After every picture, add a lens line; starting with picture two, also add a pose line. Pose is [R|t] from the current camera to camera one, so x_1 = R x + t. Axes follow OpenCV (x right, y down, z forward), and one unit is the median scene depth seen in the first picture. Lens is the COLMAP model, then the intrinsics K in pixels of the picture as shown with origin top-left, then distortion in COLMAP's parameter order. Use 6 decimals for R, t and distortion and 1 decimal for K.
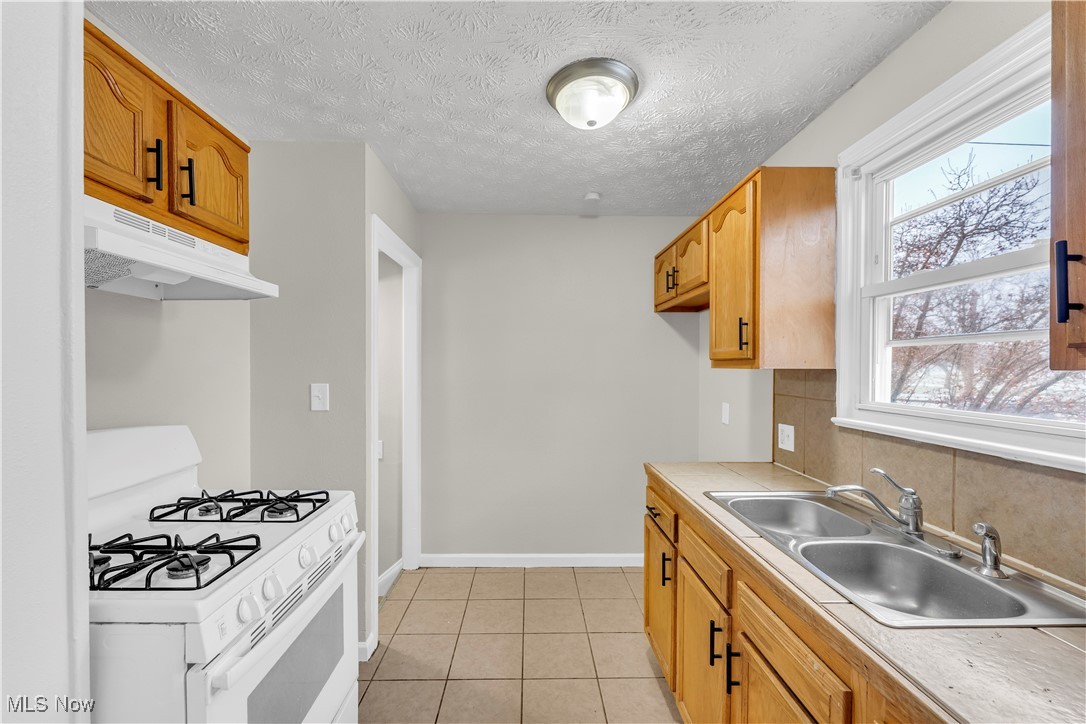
lens RADIAL K [[443.1, 0, 543.0], [0, 443.1, 362.0], [0, 0, 1]] dist [0.001521, 0.000216]
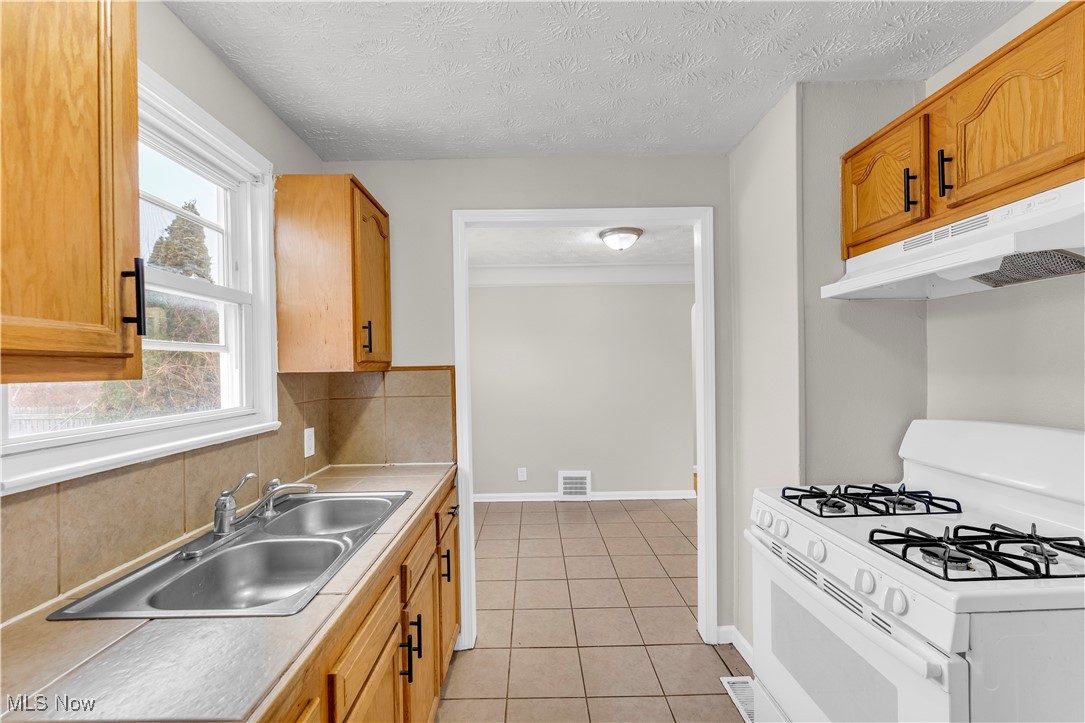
lens RADIAL K [[440.5, 0, 535.1], [0, 440.5, 370.3], [0, 0, 1]] dist [-0.001367, 0.000045]
pose [[-0.999399, 0.013973, 0.031713, 0.061160], [0.014014, 0.999901, 0.001071, 0.012433], [-0.031695, 0.001515, -0.999496, 1.484857]]
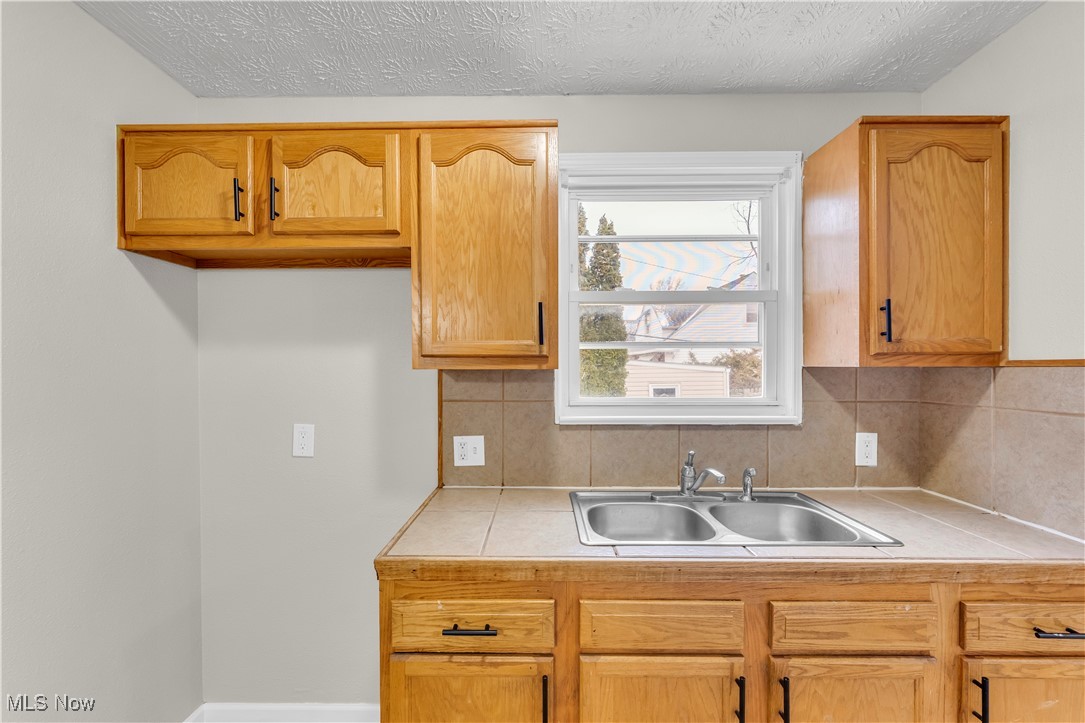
lens RADIAL K [[440.5, 0, 535.1], [0, 440.5, 370.3], [0, 0, 1]] dist [-0.001367, 0.000045]
pose [[0.050762, -0.011902, 0.998640, -0.332249], [-0.004581, 0.999916, 0.012150, 0.009690], [-0.998700, -0.005191, 0.050704, 1.025725]]
